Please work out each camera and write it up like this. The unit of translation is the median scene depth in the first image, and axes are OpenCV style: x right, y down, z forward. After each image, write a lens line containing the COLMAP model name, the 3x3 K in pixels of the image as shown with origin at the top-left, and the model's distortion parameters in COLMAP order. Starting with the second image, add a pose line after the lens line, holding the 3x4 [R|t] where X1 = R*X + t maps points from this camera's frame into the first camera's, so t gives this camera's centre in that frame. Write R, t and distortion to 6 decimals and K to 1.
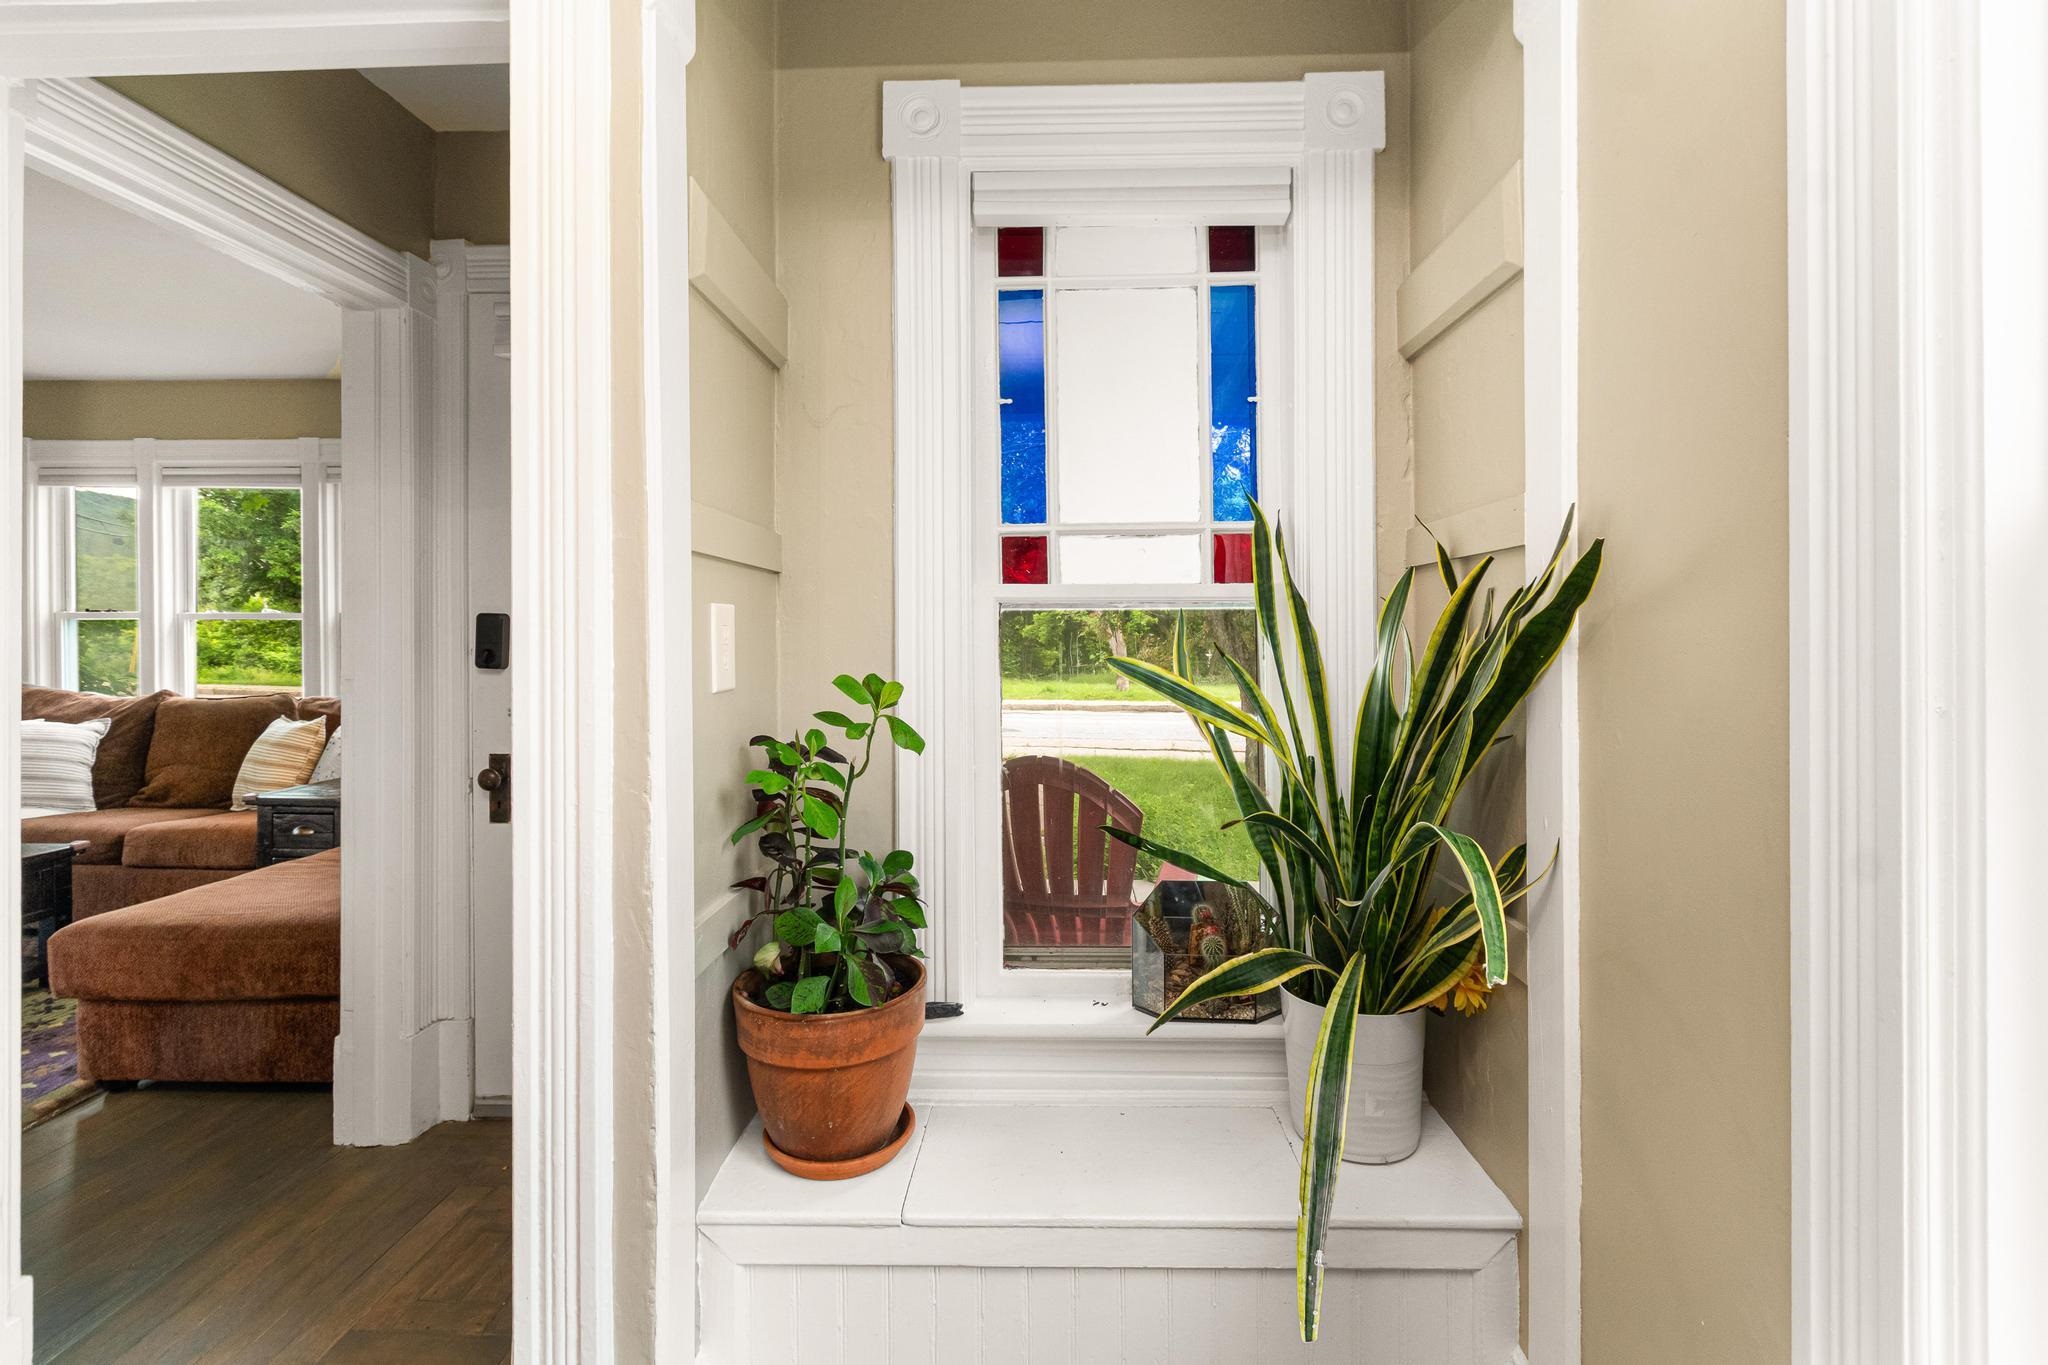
lens RADIAL K [[937.8, 0, 1037.8], [0, 937.8, 638.0], [0, 0, 1]] dist [0.001713, -0.000483]
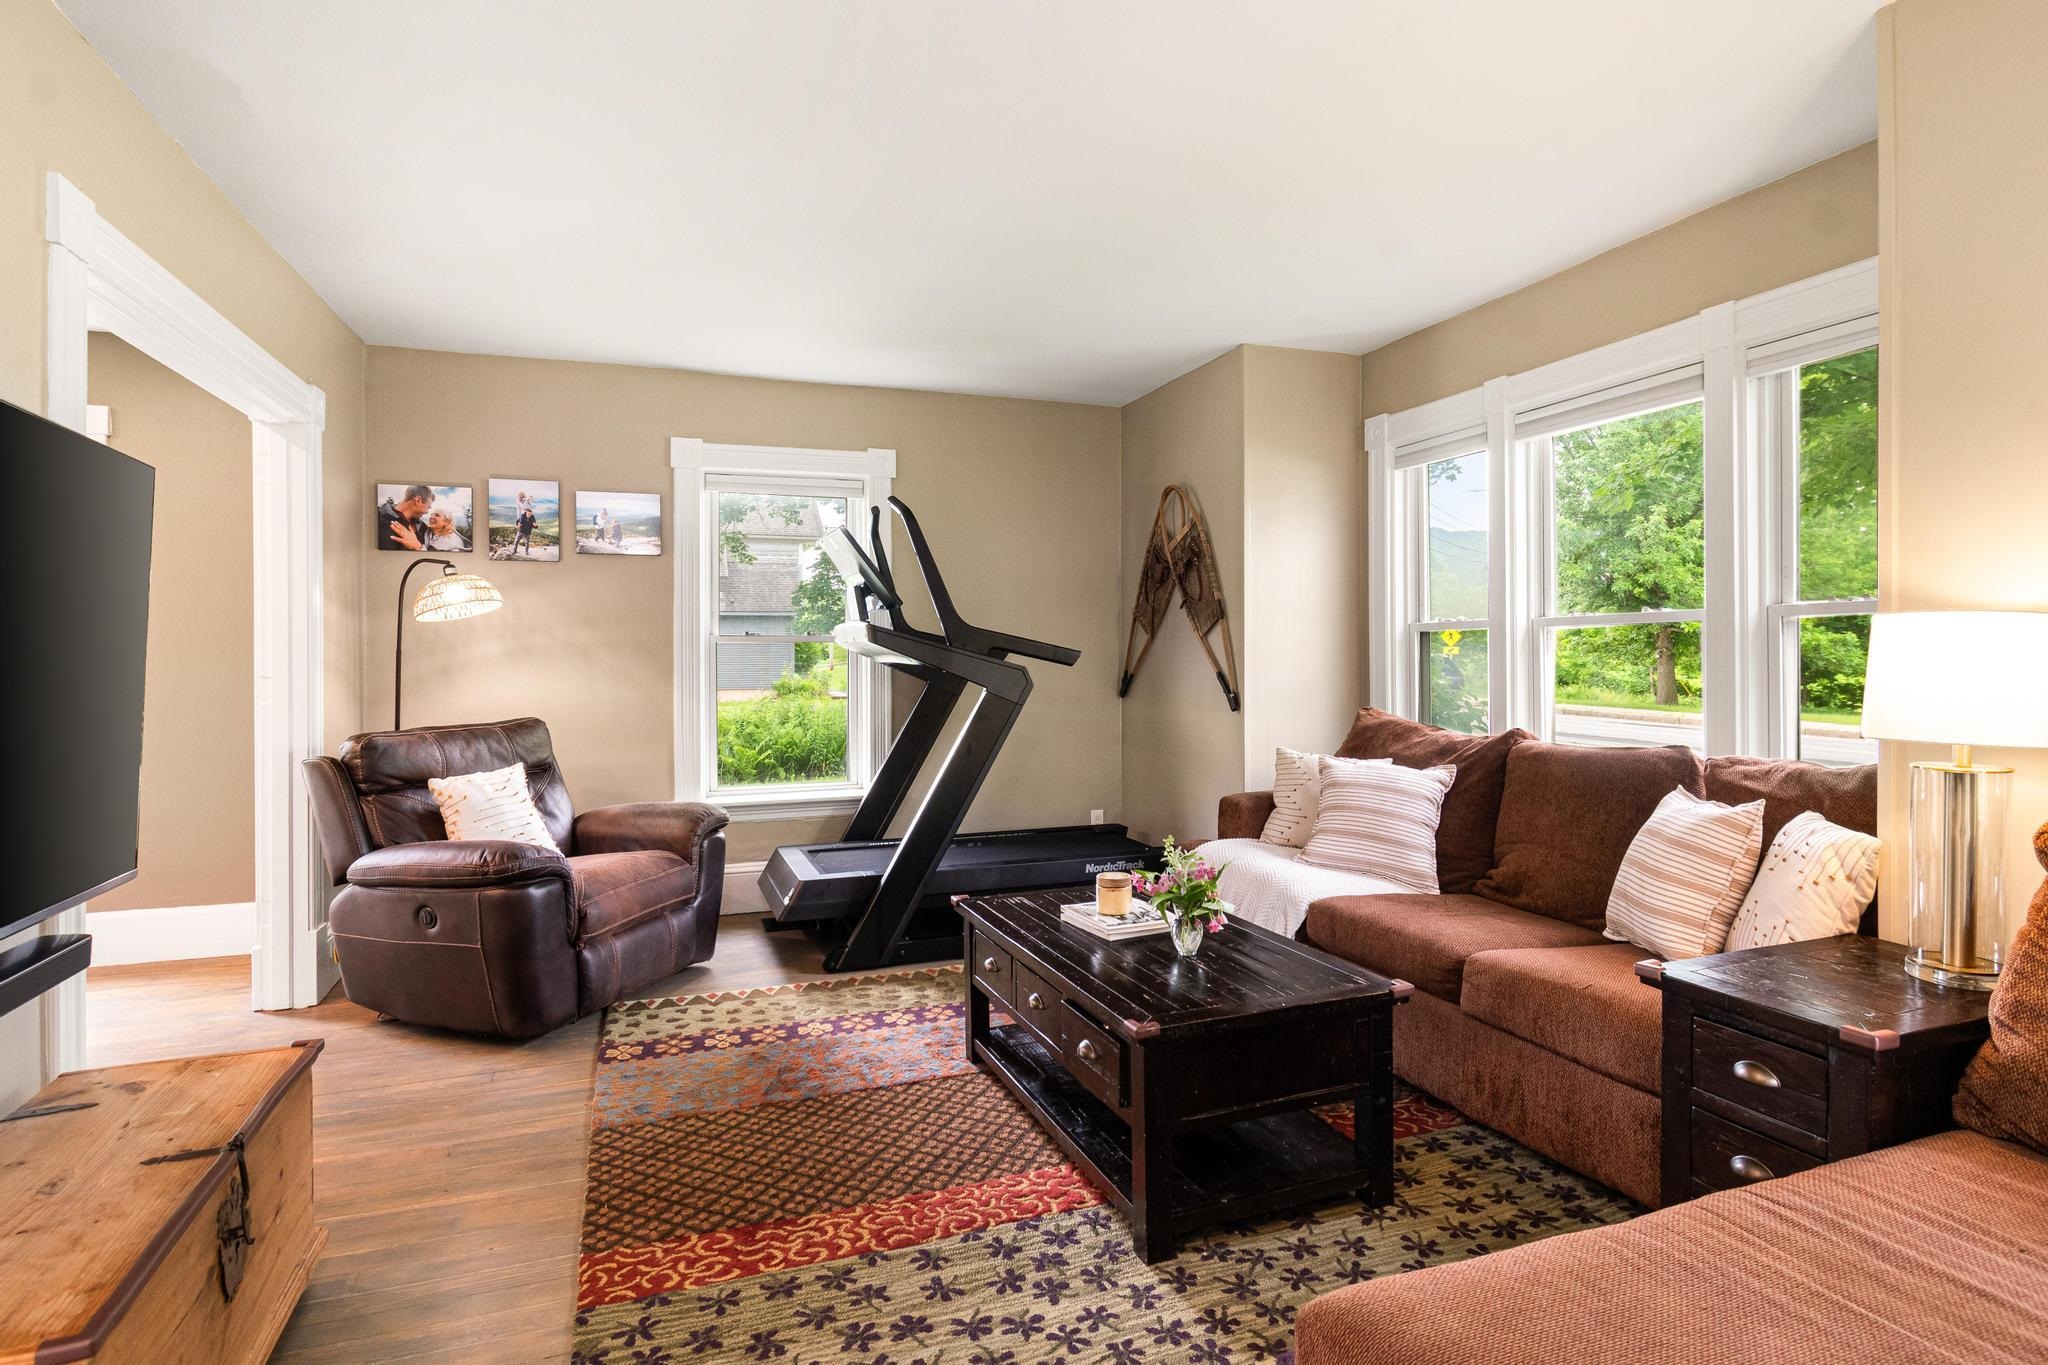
lens RADIAL K [[1060.5, 0, 1030.8], [0, 1060.5, 671.7], [0, 0, 1]] dist [-0.002104, -0.000335]
pose [[0.376831, 0.009211, -0.926236, -0.369021], [0.004014, 0.999925, 0.011577, 0.003129], [0.926273, -0.008080, 0.376765, 0.403876]]
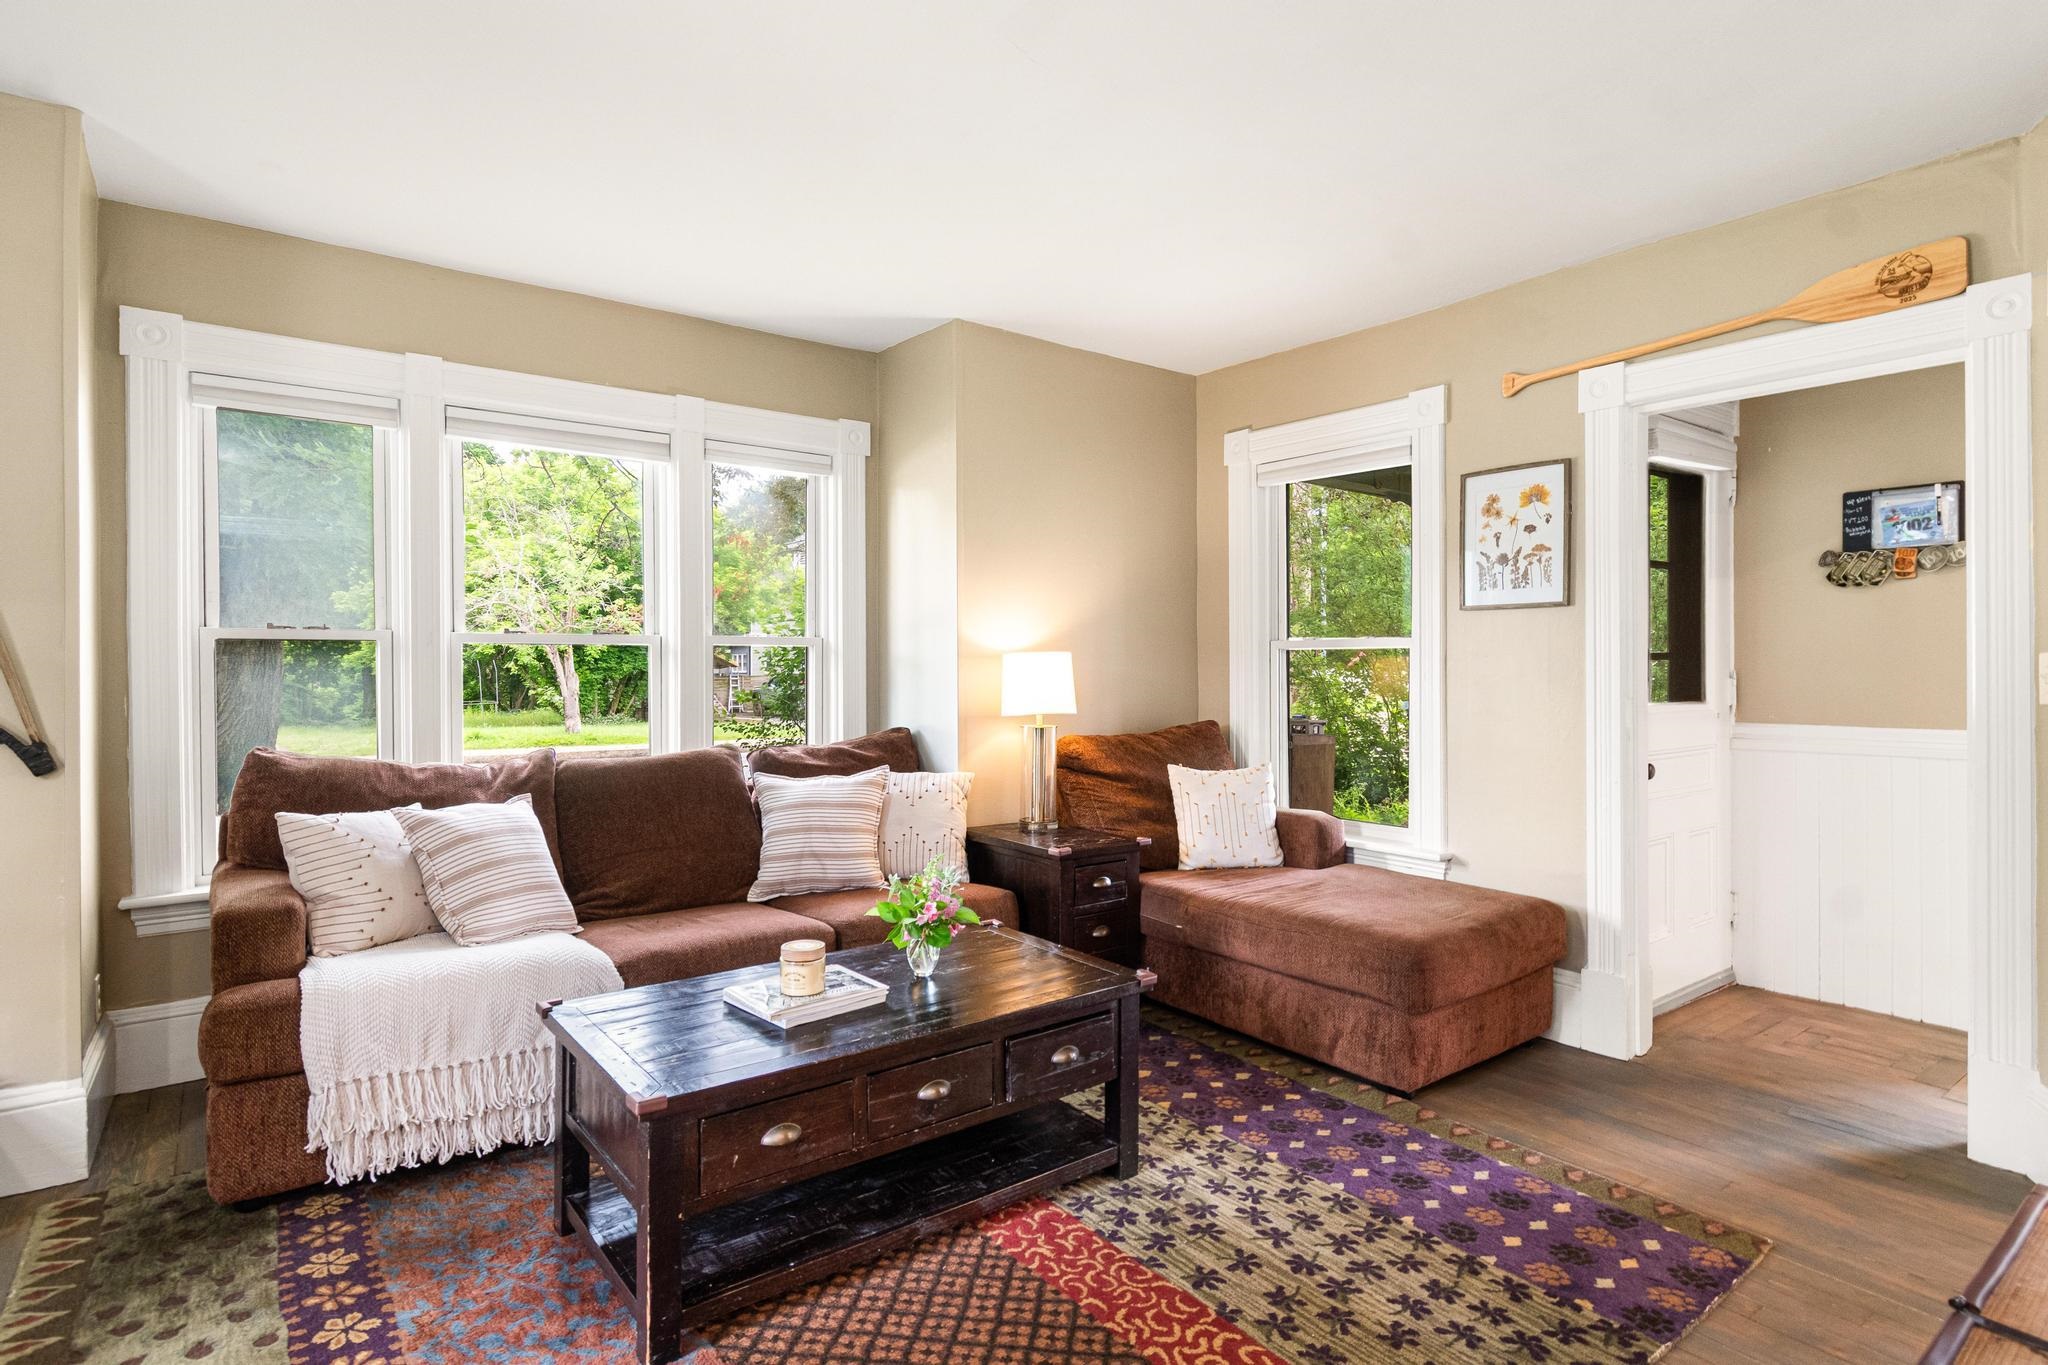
lens RADIAL K [[1060.5, 0, 1027.0], [0, 1060.5, 681.7], [0, 0, 1]] dist [-0.002104, -0.000335]
pose [[0.776793, -0.008923, 0.629693, -1.222603], [0.003612, 0.999946, 0.009715, 0.001950], [-0.629745, -0.005272, 0.776784, 0.215015]]
